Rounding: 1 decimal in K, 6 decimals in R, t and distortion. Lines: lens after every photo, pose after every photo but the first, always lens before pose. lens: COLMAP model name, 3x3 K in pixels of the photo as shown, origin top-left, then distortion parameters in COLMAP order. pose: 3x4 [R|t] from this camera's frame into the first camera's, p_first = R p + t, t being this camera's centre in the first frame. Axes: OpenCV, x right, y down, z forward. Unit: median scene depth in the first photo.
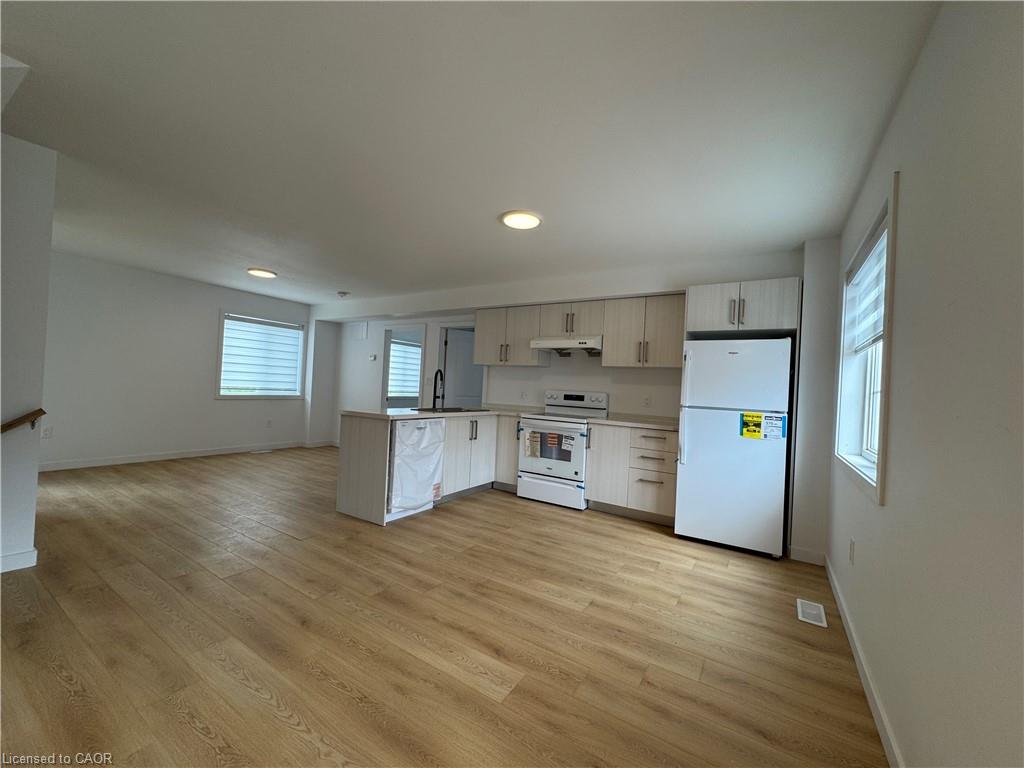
lens RADIAL K [[410.1, 0, 514.1], [0, 410.1, 384.5], [0, 0, 1]] dist [-0.000450, 0.000118]
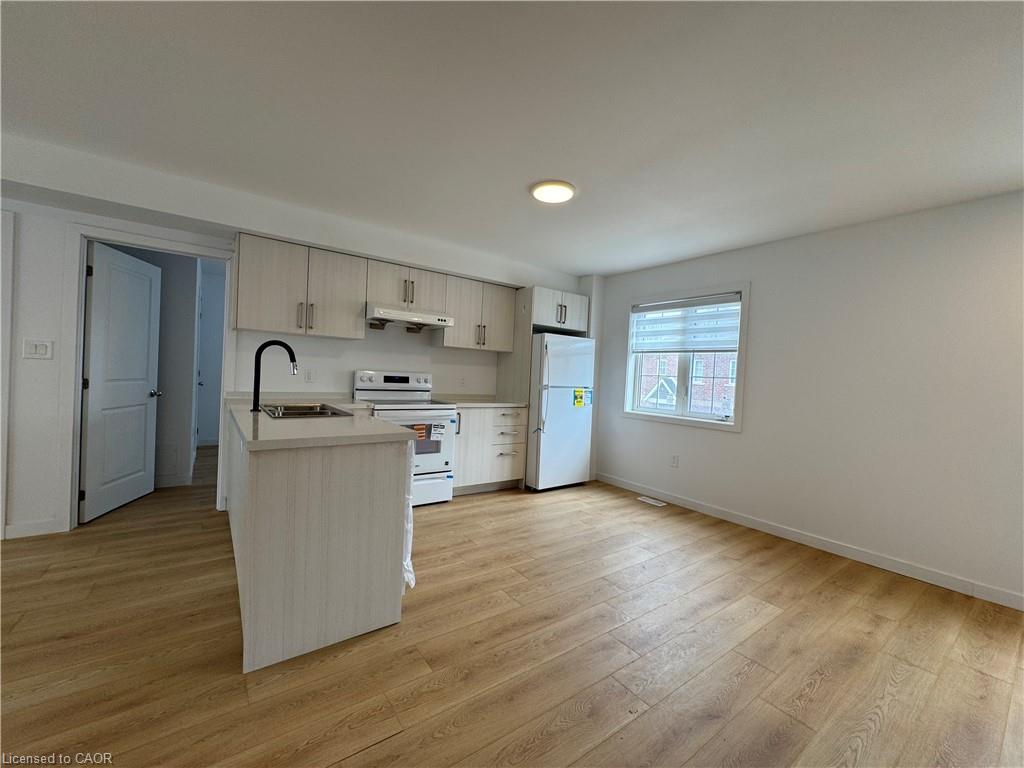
lens RADIAL K [[410.1, 0, 512.7], [0, 410.1, 381.7], [0, 0, 1]] dist [-0.000450, 0.000118]
pose [[0.365908, -0.047466, 0.929440, -0.721223], [-0.037153, 0.997157, 0.065551, -0.036608], [-0.929909, -0.058517, 0.363105, 0.604369]]
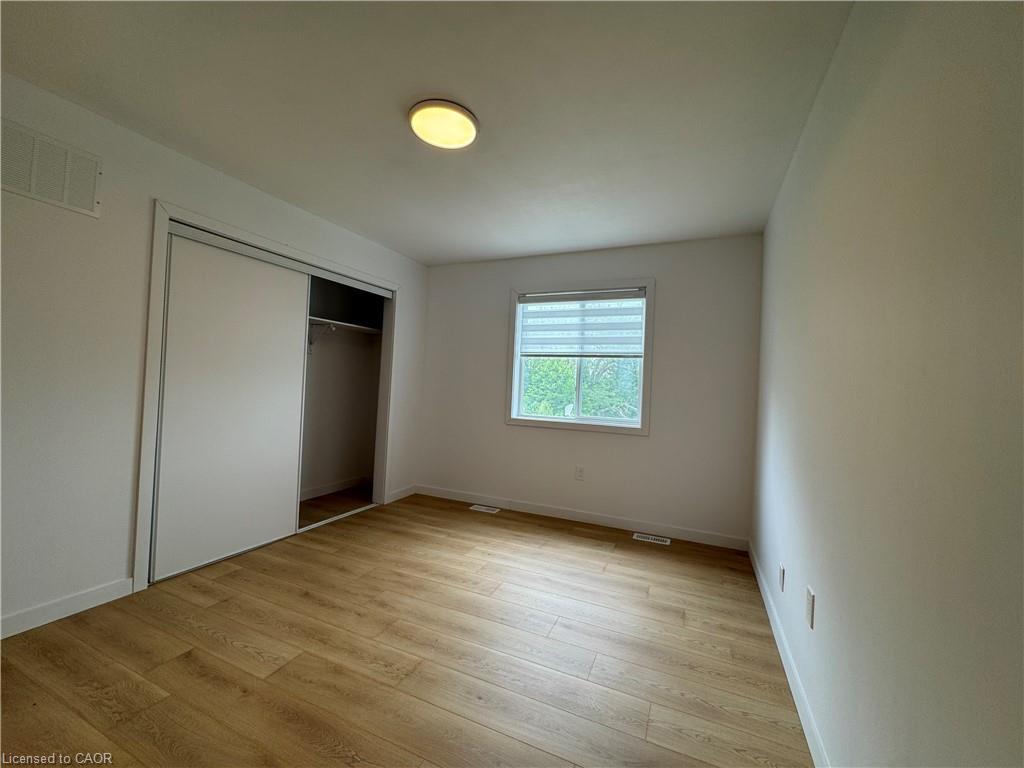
lens RADIAL K [[410.1, 0, 514.6], [0, 410.1, 379.0], [0, 0, 1]] dist [-0.000450, 0.000118]
pose [[-0.151788, -0.036141, 0.987752, -0.481099], [-0.055167, 0.998083, 0.028041, -0.008075], [-0.986872, -0.050235, -0.153491, 0.895918]]
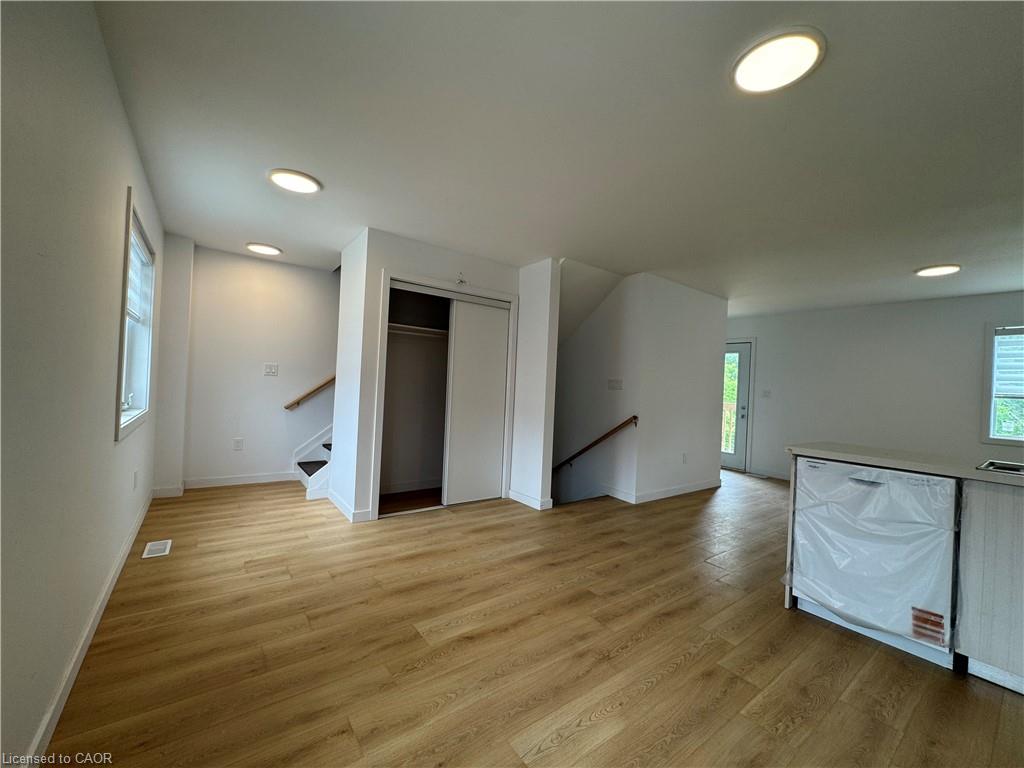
lens RADIAL K [[410.1, 0, 511.9], [0, 410.1, 391.6], [0, 0, 1]] dist [-0.000450, 0.000118]
pose [[-0.357248, -0.054068, -0.932443, 0.468961], [-0.058897, 0.997640, -0.035283, 0.030849], [0.932151, 0.042314, -0.359589, 0.736873]]
